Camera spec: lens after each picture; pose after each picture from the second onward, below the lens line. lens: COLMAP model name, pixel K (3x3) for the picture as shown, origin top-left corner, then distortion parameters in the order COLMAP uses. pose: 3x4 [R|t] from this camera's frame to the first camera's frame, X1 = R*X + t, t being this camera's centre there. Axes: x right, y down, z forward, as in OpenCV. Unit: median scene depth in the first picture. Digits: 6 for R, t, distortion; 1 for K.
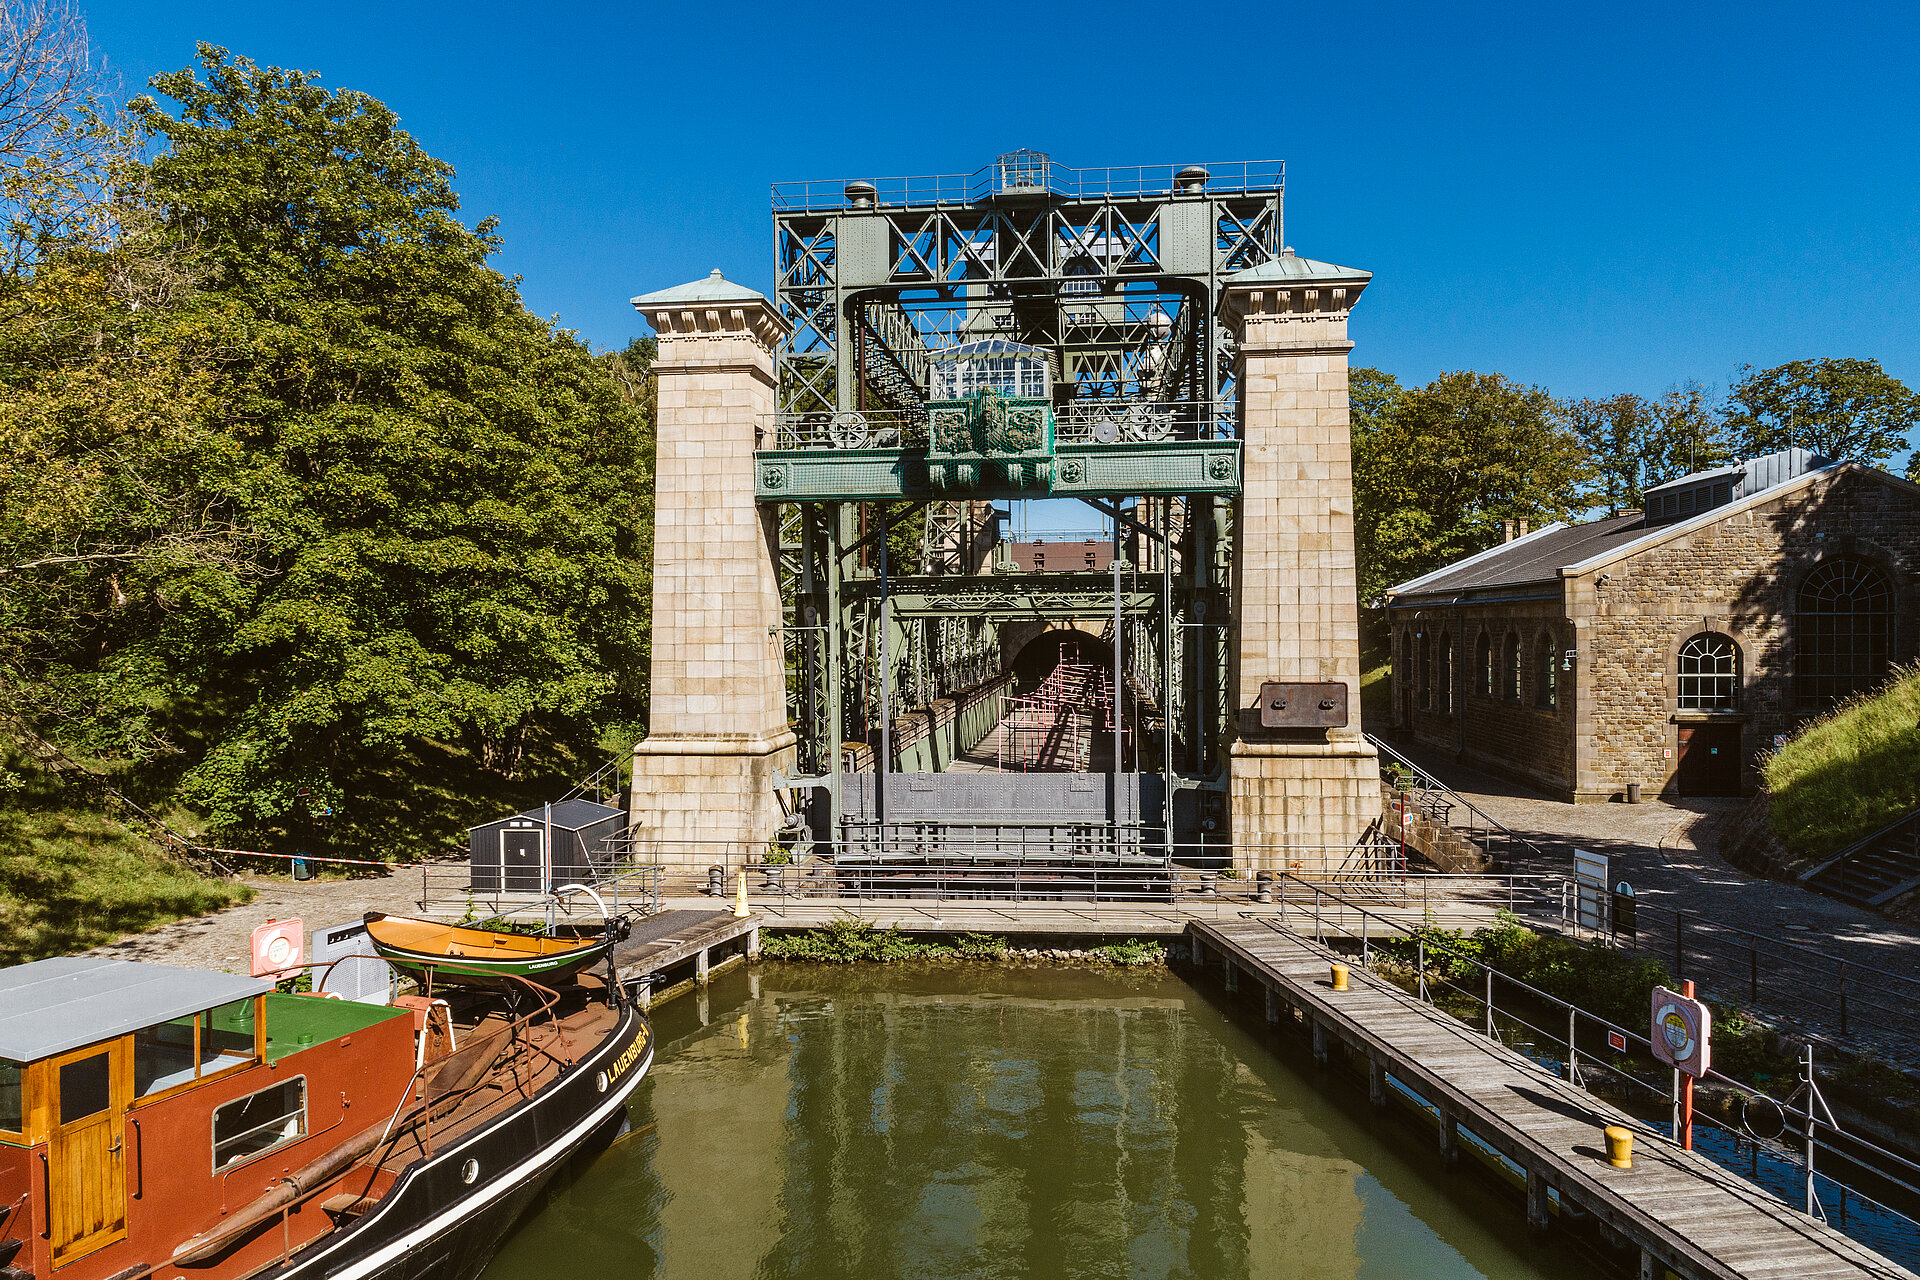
lens RADIAL K [[1323.1, 0, 953.7], [0, 1323.1, 615.0], [0, 0, 1]] dist [0.001219, 0.000072]
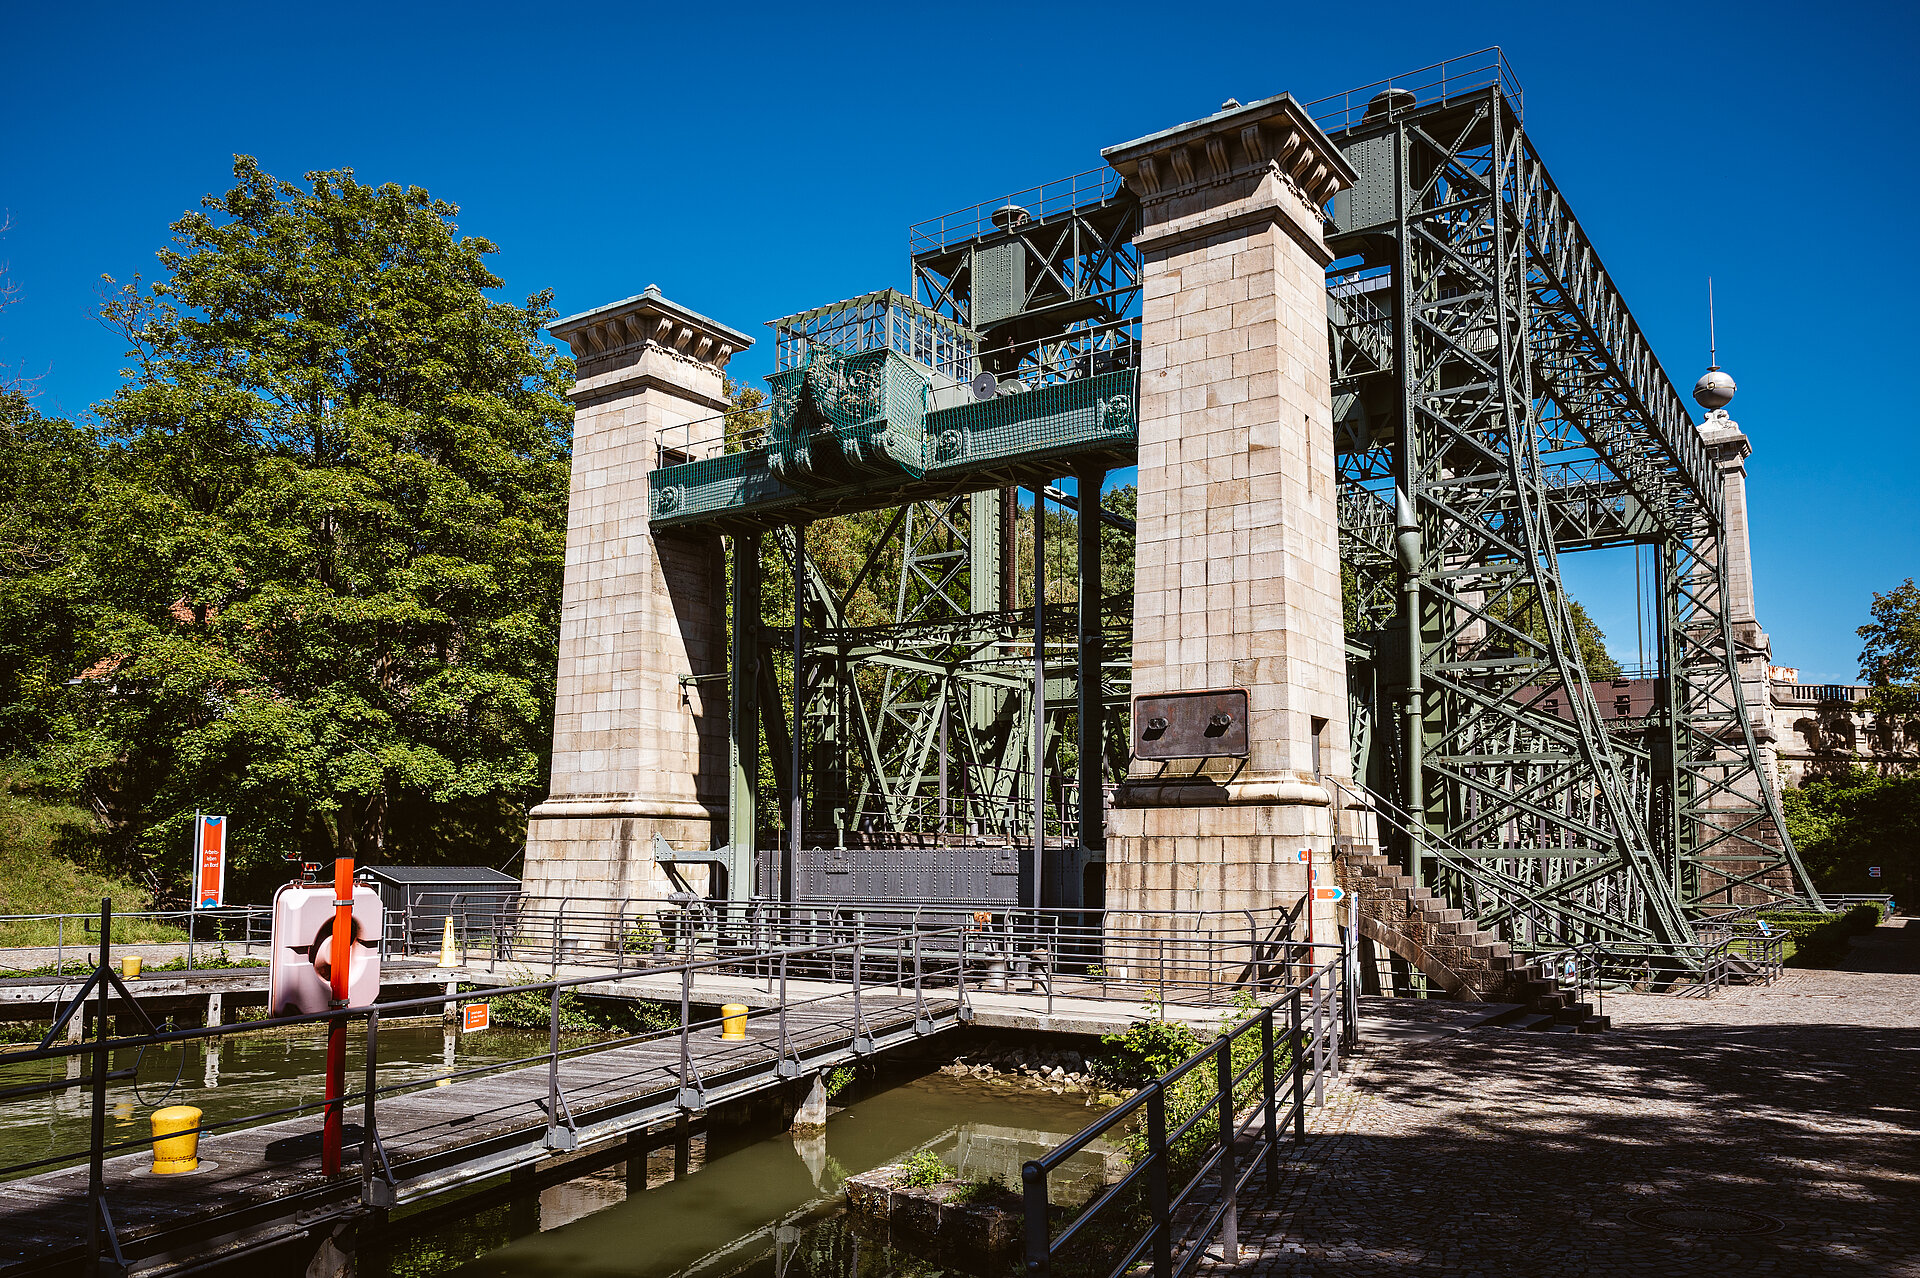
lens RADIAL K [[1462.3, 0, 960.6], [0, 1462.3, 723.9], [0, 0, 1]] dist [-0.003539, 0.001053]
pose [[0.872286, -0.035543, -0.487702, 0.515385], [-0.009826, 0.995879, -0.090153, 0.132742], [0.488897, 0.083431, 0.868343, 0.285159]]
